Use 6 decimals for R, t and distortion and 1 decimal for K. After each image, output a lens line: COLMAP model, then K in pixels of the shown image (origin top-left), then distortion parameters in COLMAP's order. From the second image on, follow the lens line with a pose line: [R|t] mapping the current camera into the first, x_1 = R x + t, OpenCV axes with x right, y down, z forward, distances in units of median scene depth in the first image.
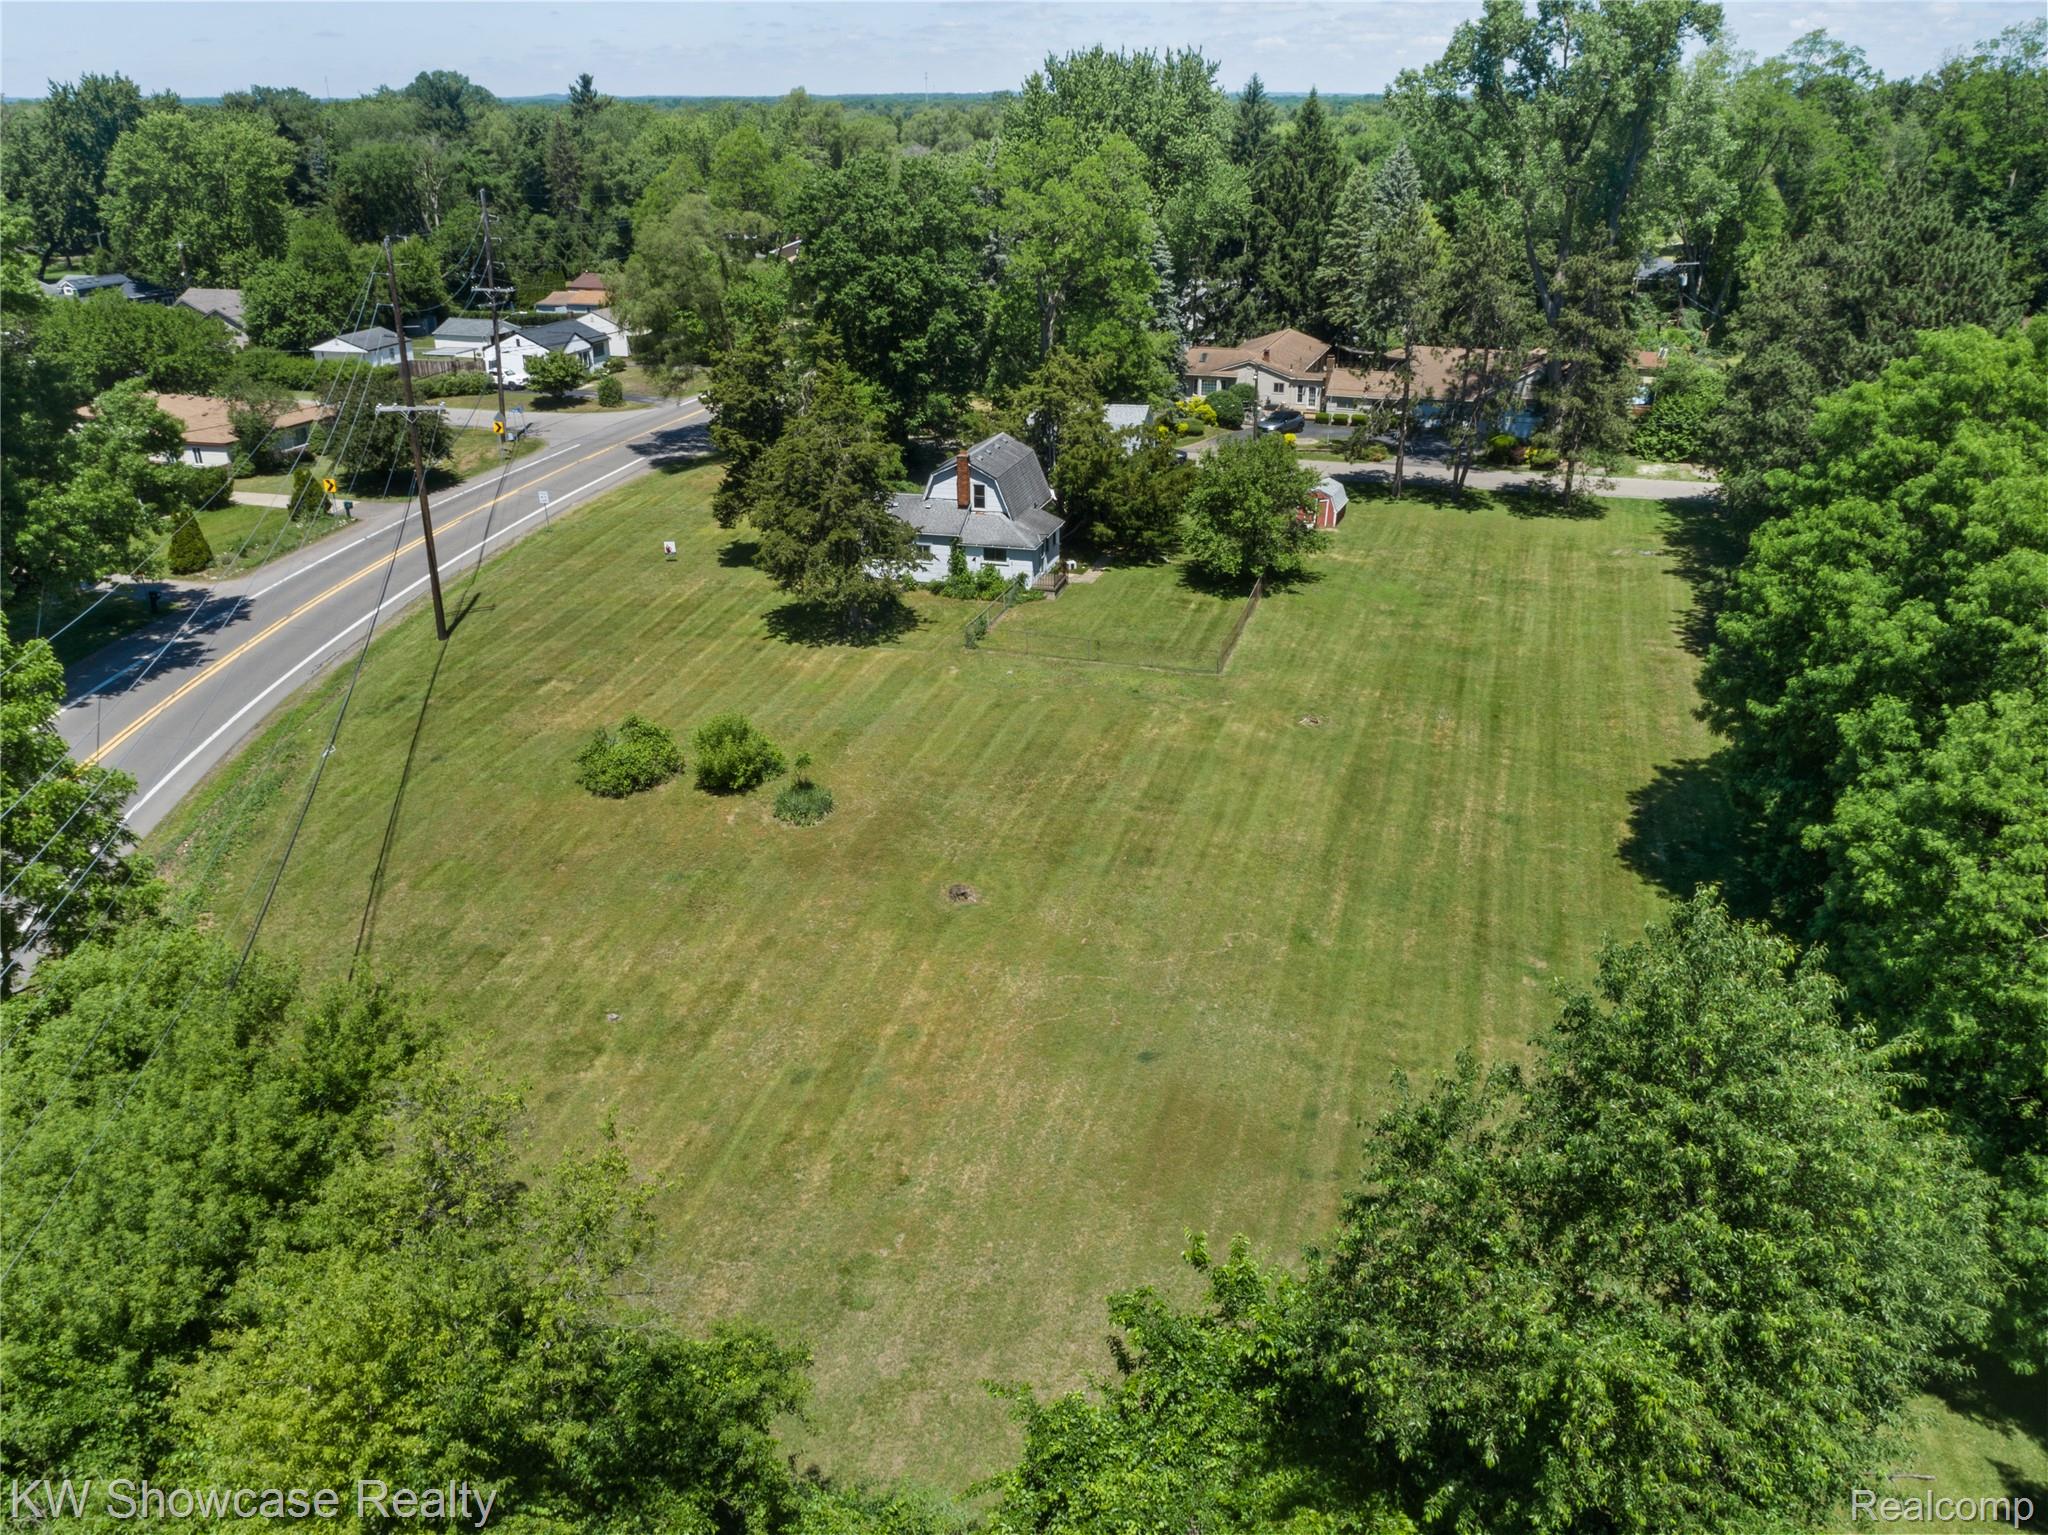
lens RADIAL K [[1528.5, 0, 994.4], [0, 1528.5, 764.6], [0, 0, 1]] dist [-0.010589, 0.000605]
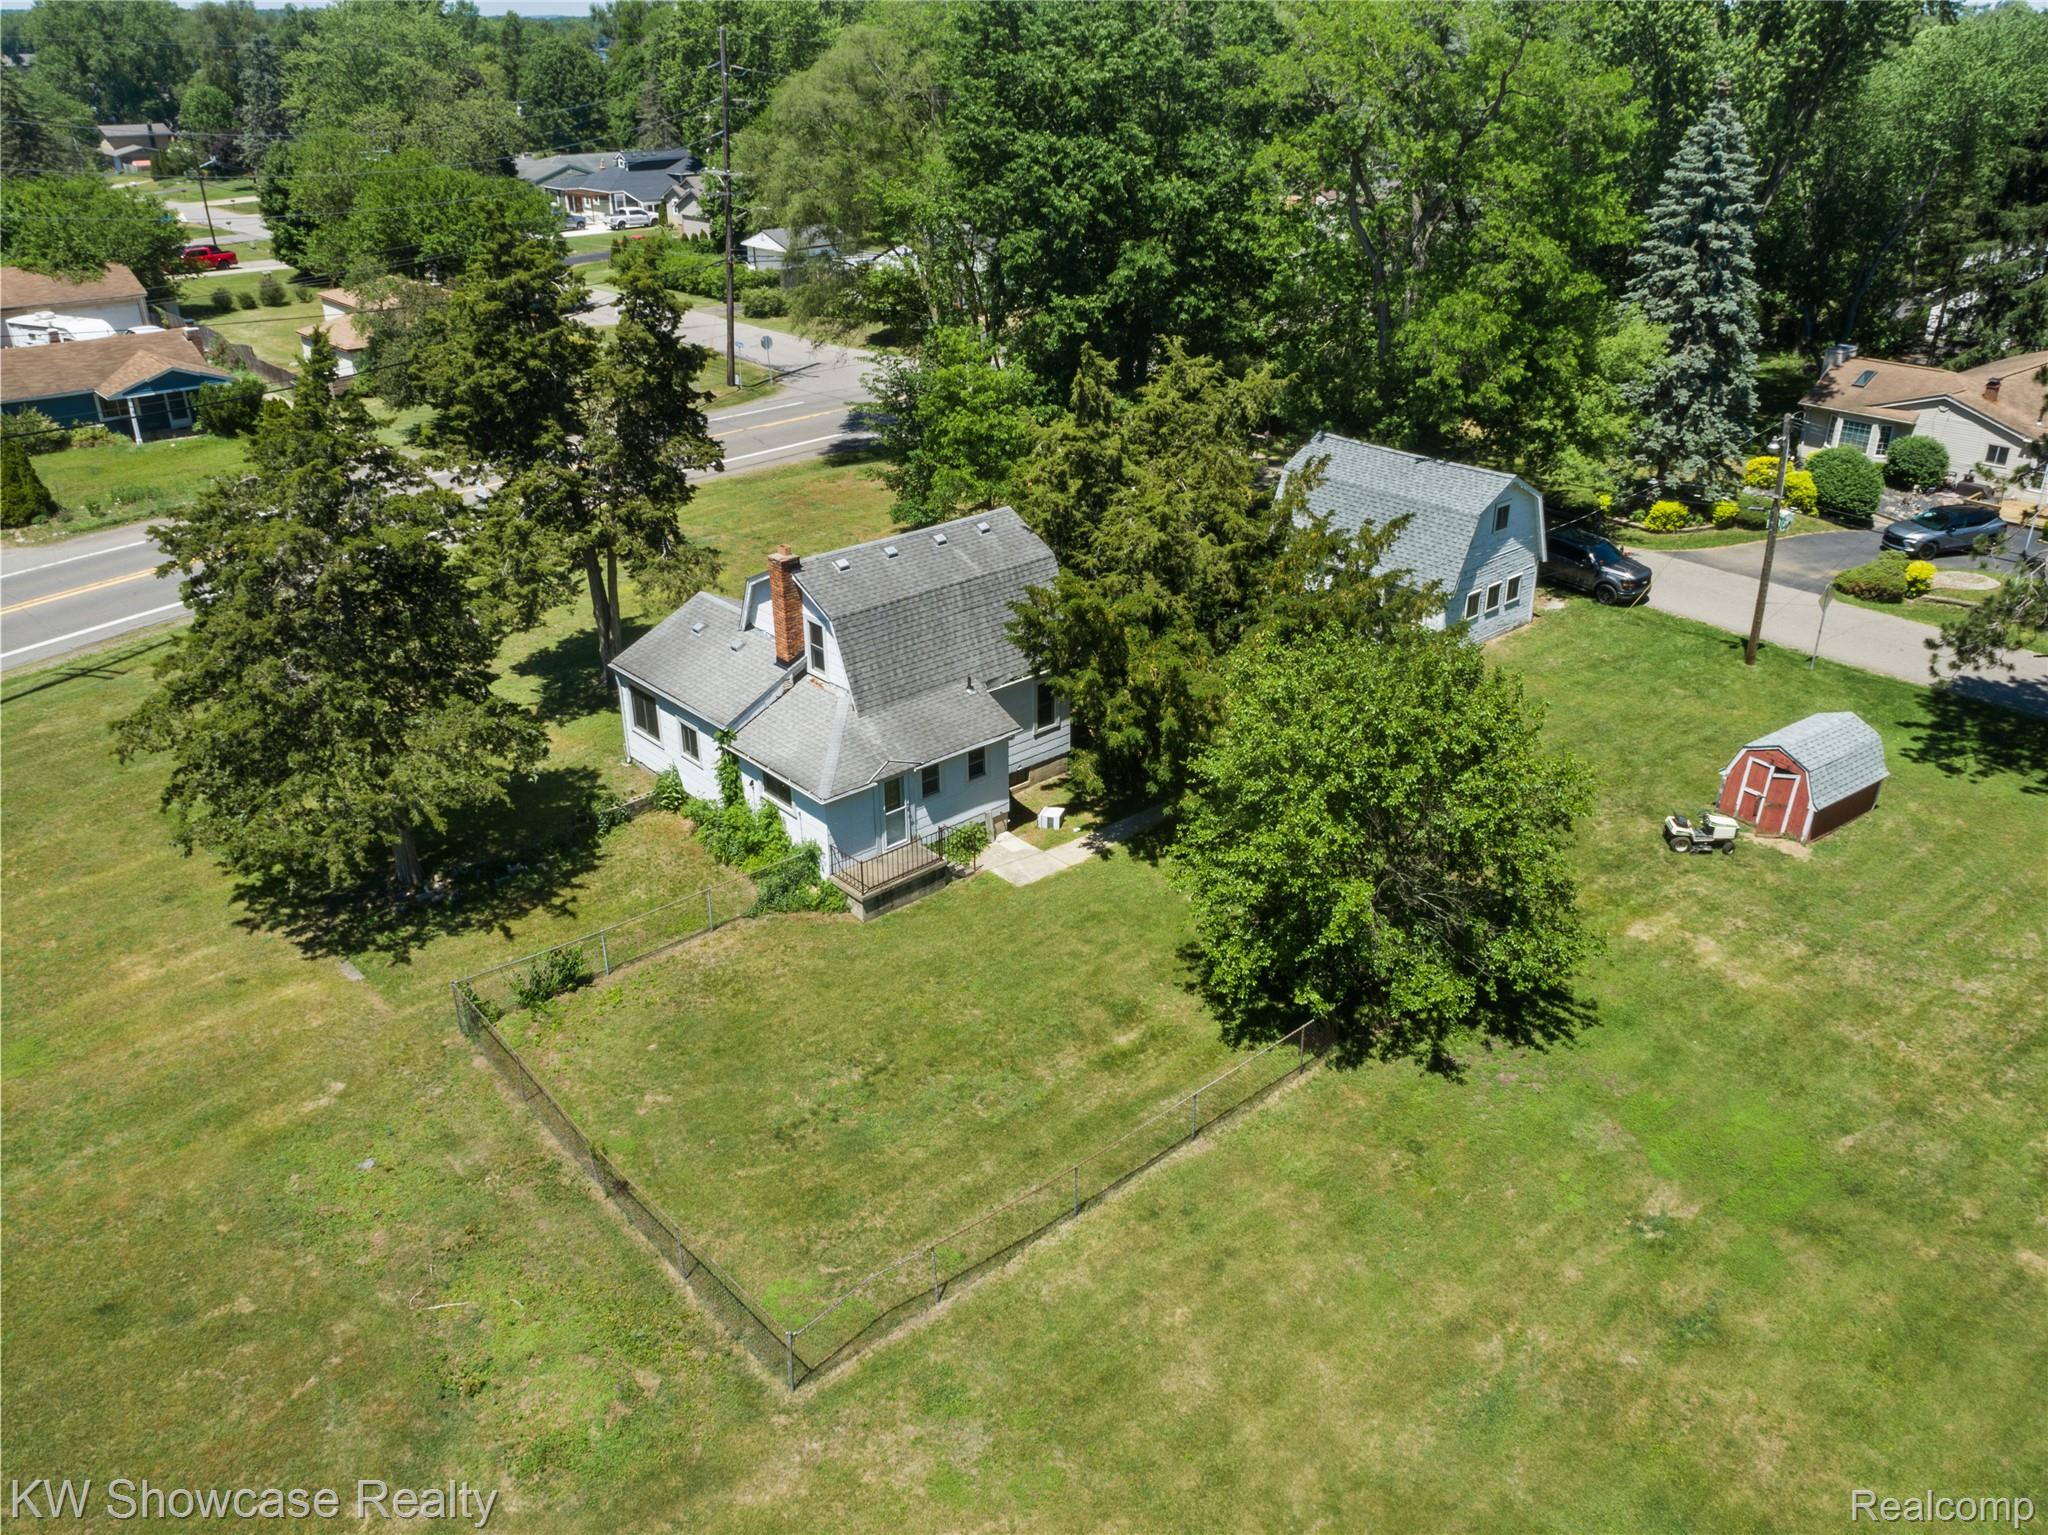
lens RADIAL K [[1541.9, 0, 1018.3], [0, 1541.9, 768.9], [0, 0, 1]] dist [-0.004137, -0.006639]
pose [[0.857155, 0.230469, -0.460618, 0.213669], [-0.210200, 0.972967, 0.095663, -0.159144], [0.470214, 0.014824, 0.882428, 0.499690]]
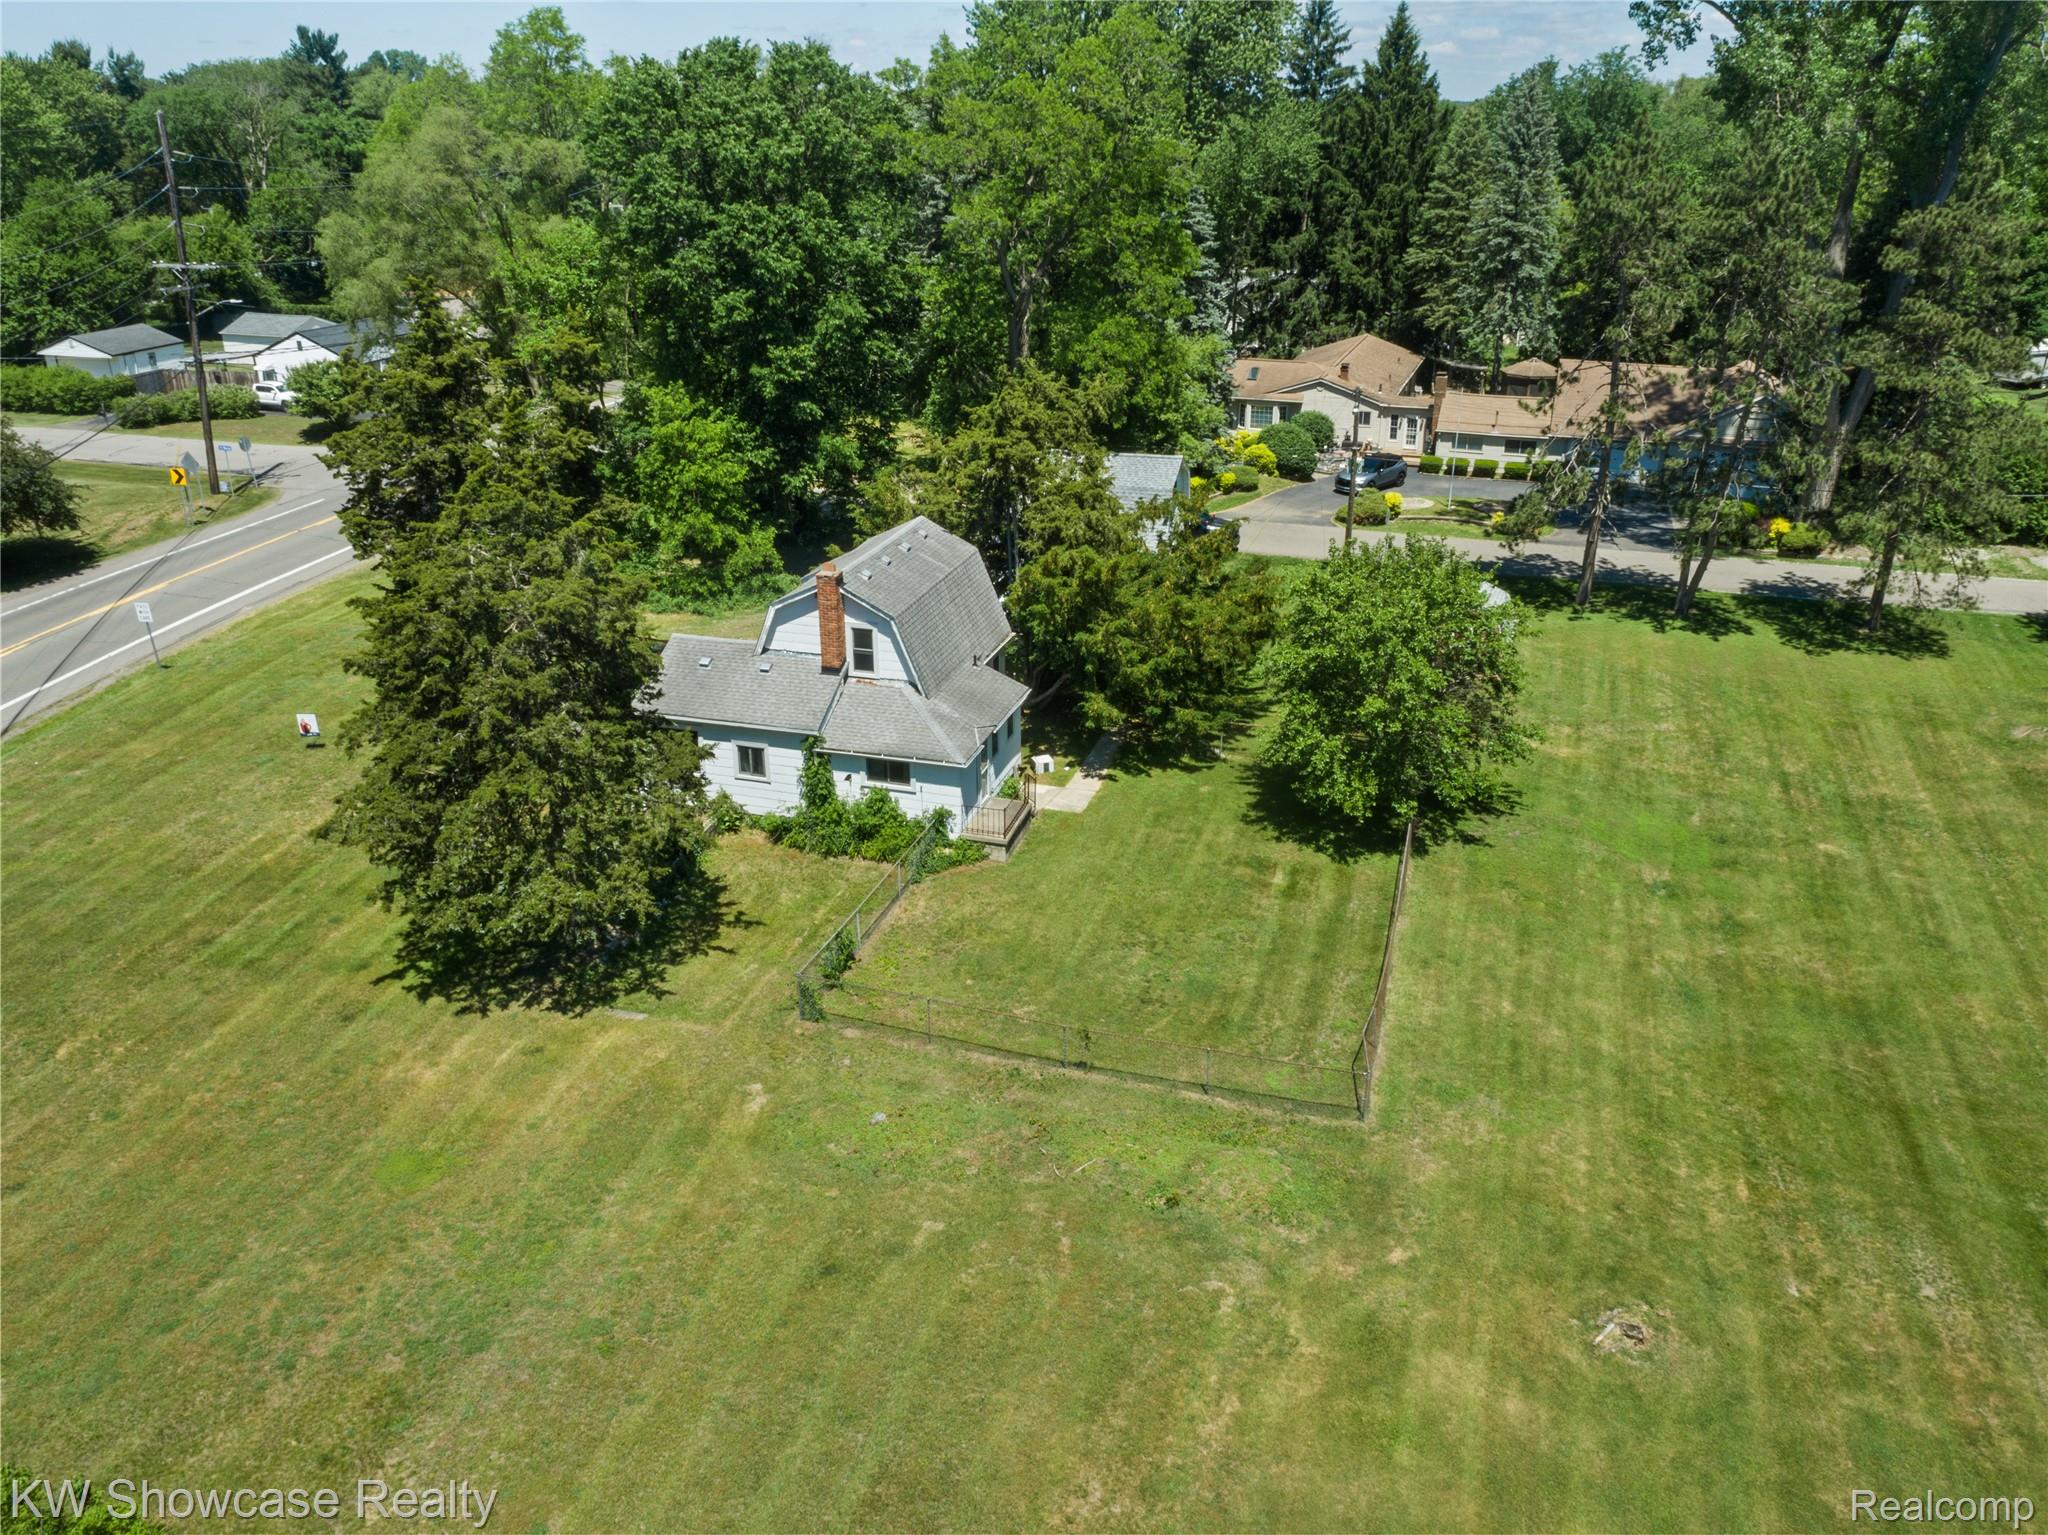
lens RADIAL K [[1541.9, 0, 1018.3], [0, 1541.9, 768.9], [0, 0, 1]] dist [-0.004137, -0.006639]
pose [[0.999951, 0.004264, 0.008972, 0.030775], [-0.004233, 0.999985, -0.003518, -0.108008], [-0.008987, 0.003480, 0.999954, 0.386347]]
